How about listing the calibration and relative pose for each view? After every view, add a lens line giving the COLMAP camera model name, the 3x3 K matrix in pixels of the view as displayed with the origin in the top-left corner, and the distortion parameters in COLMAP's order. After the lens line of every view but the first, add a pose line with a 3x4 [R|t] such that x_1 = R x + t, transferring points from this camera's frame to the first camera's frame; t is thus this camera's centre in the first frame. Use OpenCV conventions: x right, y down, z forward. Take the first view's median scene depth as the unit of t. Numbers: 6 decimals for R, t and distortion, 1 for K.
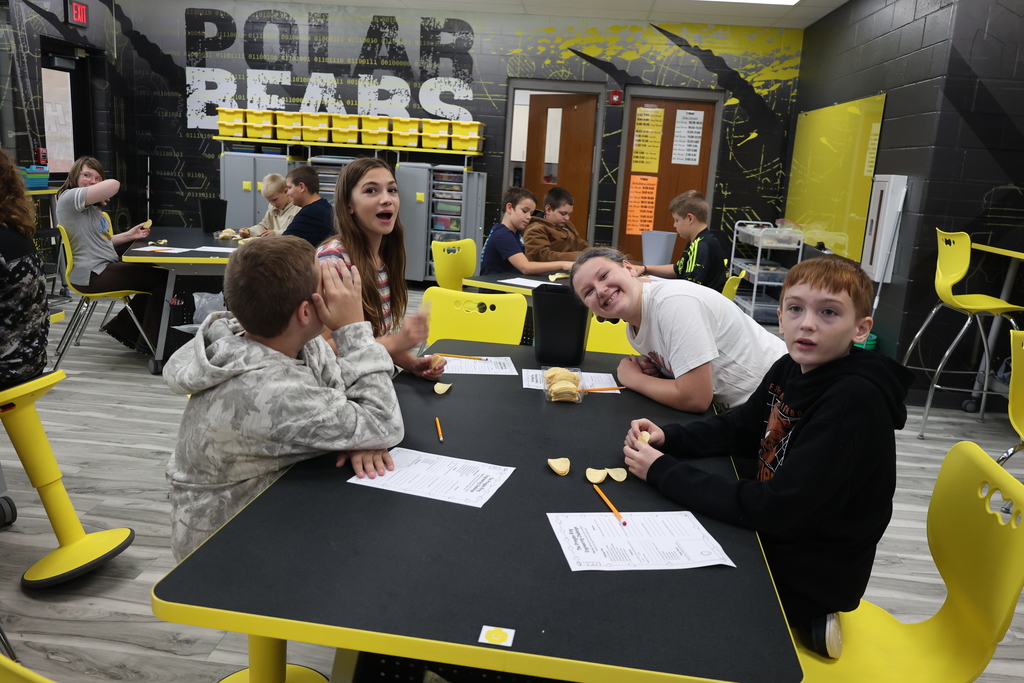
lens RADIAL K [[819.4, 0, 512.0], [0, 819.4, 341.5], [0, 0, 1]] dist [-0.009160, 0.005540]
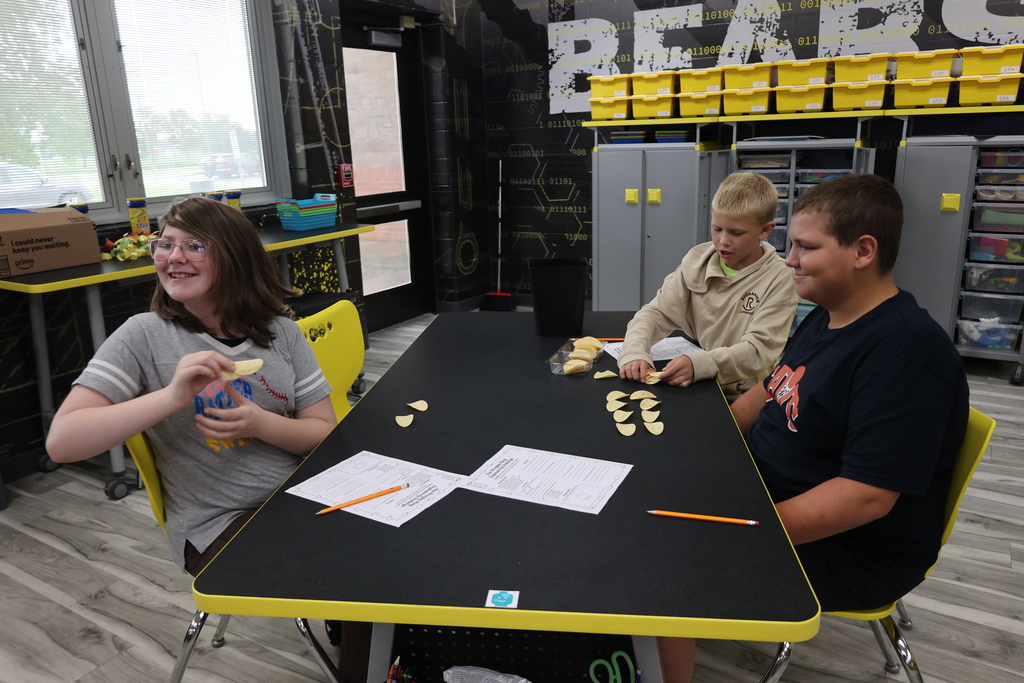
lens RADIAL K [[749.4, 0, 512.0], [0, 749.4, 341.5], [0, 0, 1]] dist [-0.015668, -0.001519]
pose [[0.892593, 0.031161, -0.449785, -0.141999], [-0.009431, 0.998681, 0.050473, -0.106017], [0.450765, -0.040810, 0.891709, 0.436142]]
